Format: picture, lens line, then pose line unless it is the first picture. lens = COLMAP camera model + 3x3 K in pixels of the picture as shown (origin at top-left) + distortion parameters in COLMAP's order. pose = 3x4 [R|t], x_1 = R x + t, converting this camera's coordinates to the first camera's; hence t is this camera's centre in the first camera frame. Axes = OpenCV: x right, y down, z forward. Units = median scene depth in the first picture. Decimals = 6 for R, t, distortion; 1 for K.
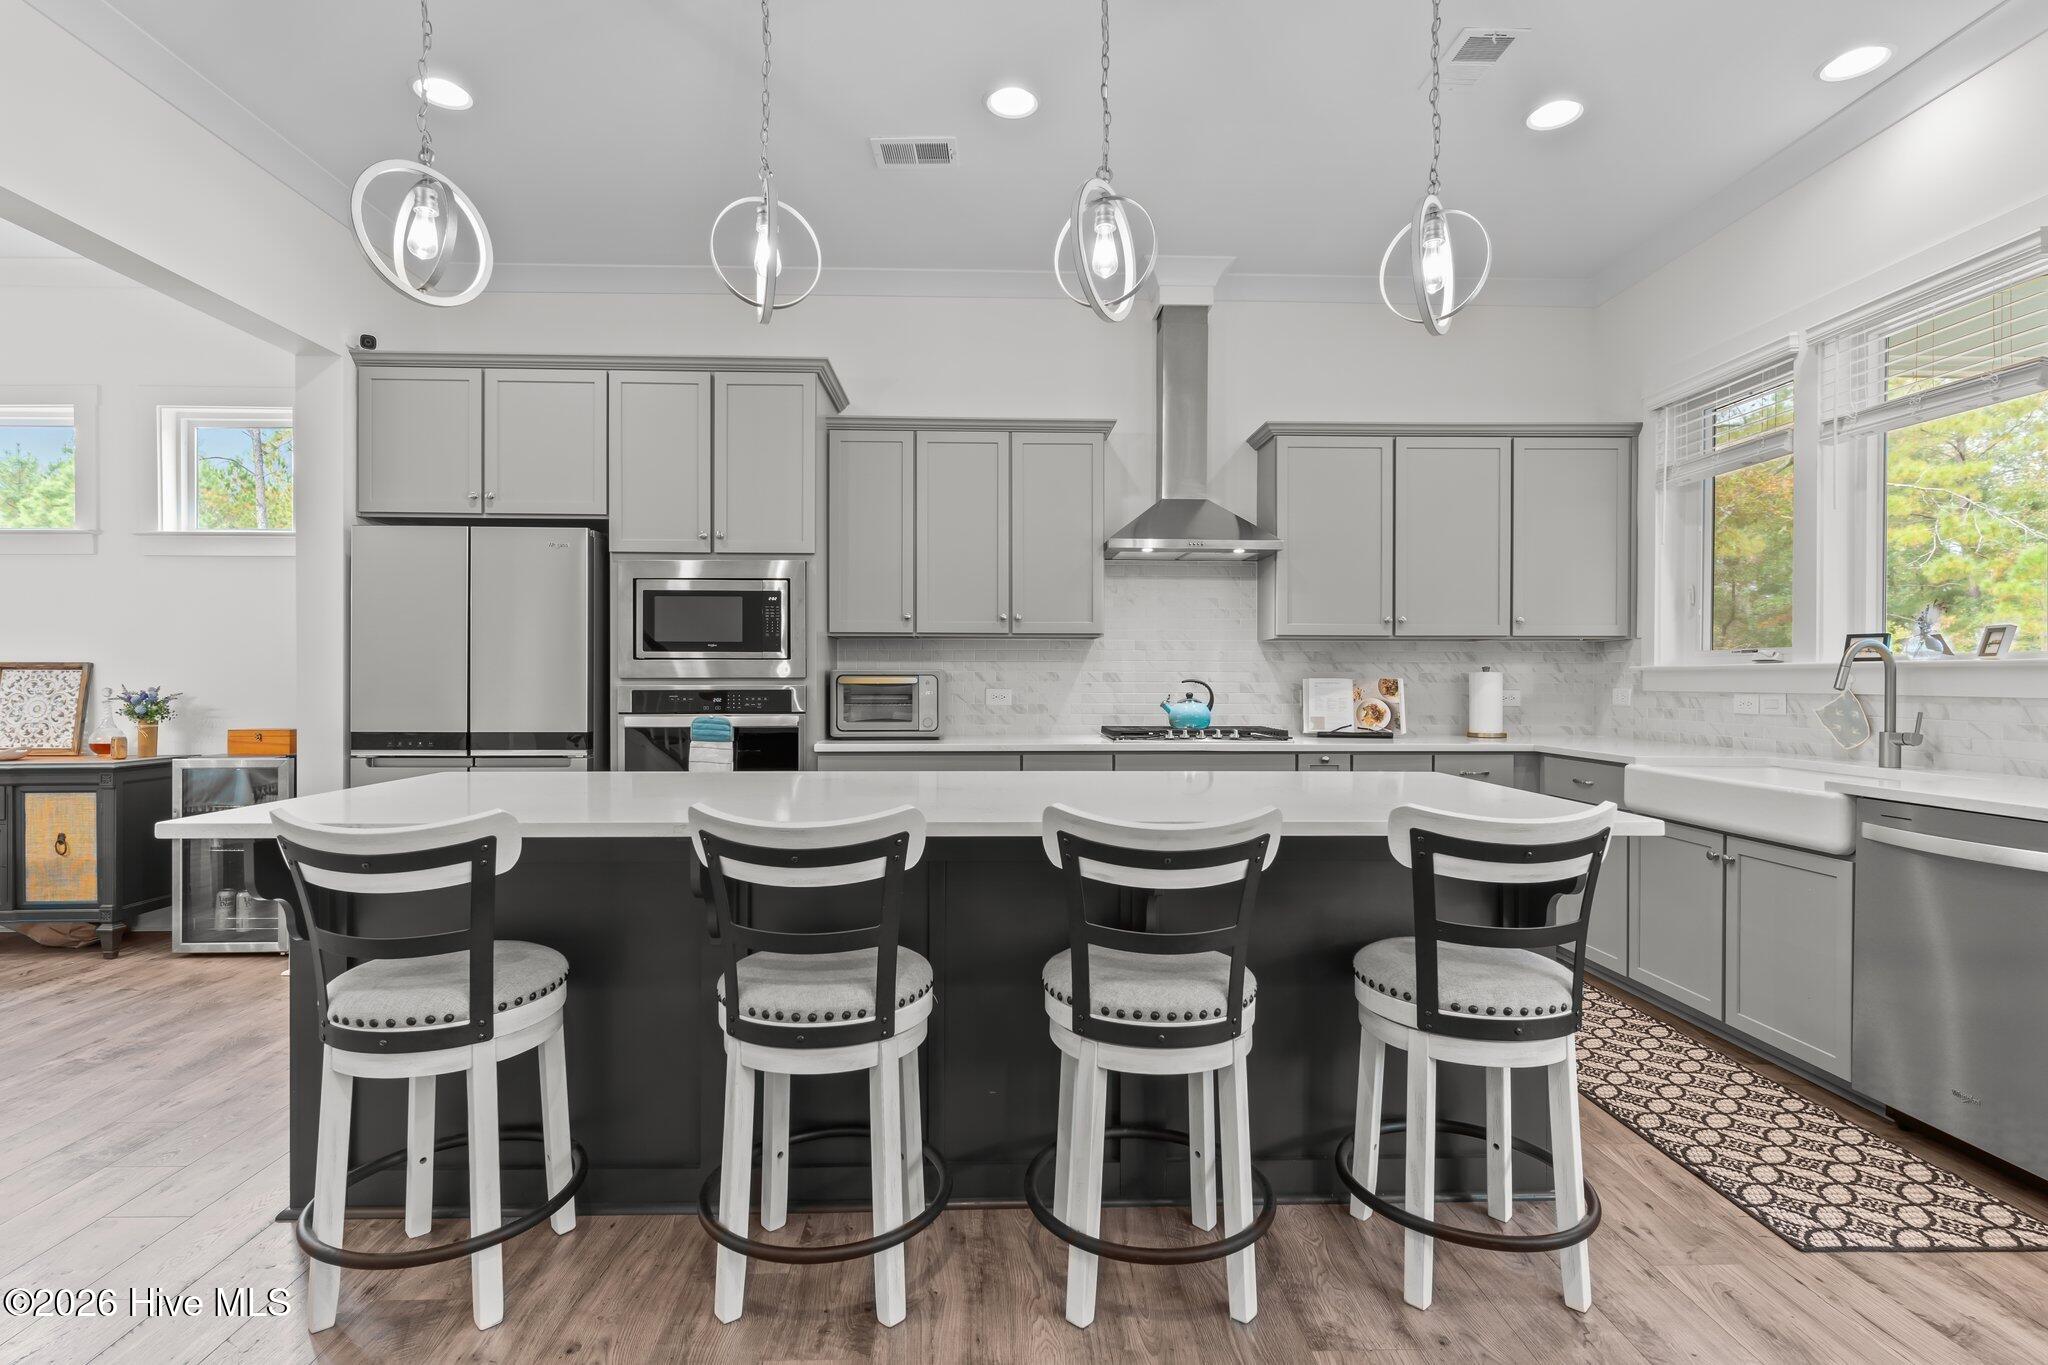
lens RADIAL K [[985.3, 0, 1016.1], [0, 985.3, 680.6], [0, 0, 1]] dist [0.001533, 0.000973]
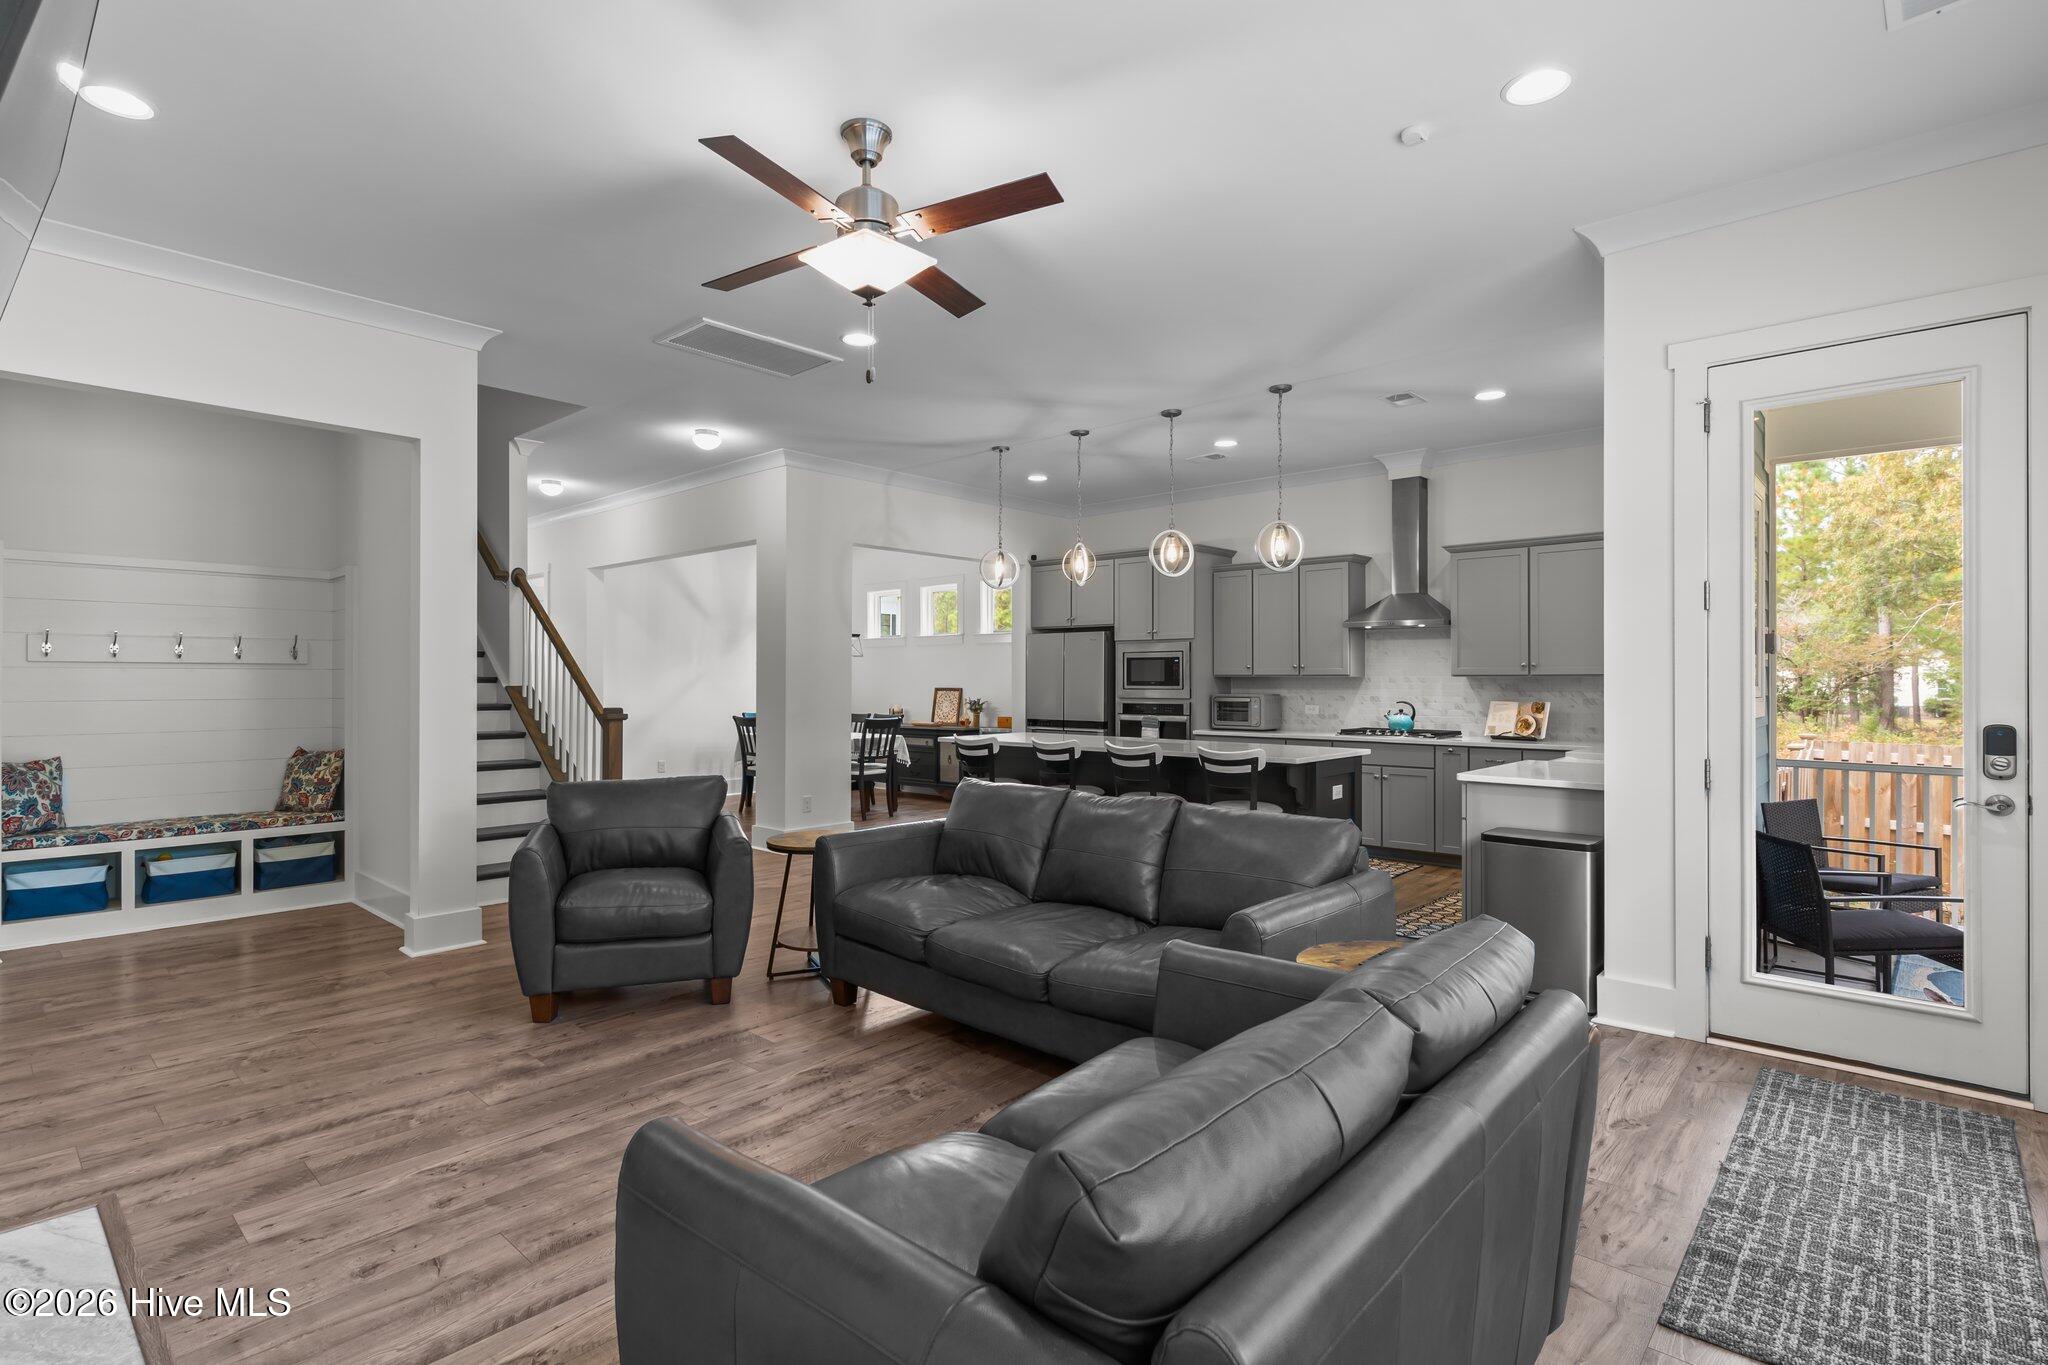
lens RADIAL K [[985.3, 0, 1016.1], [0, 985.3, 680.6], [0, 0, 1]] dist [0.001533, 0.000973]
pose [[0.720026, -0.001083, -0.693947, 0.936258], [-0.001339, 0.999995, -0.002950, -0.032843], [0.693946, 0.003053, 0.720020, -0.727522]]
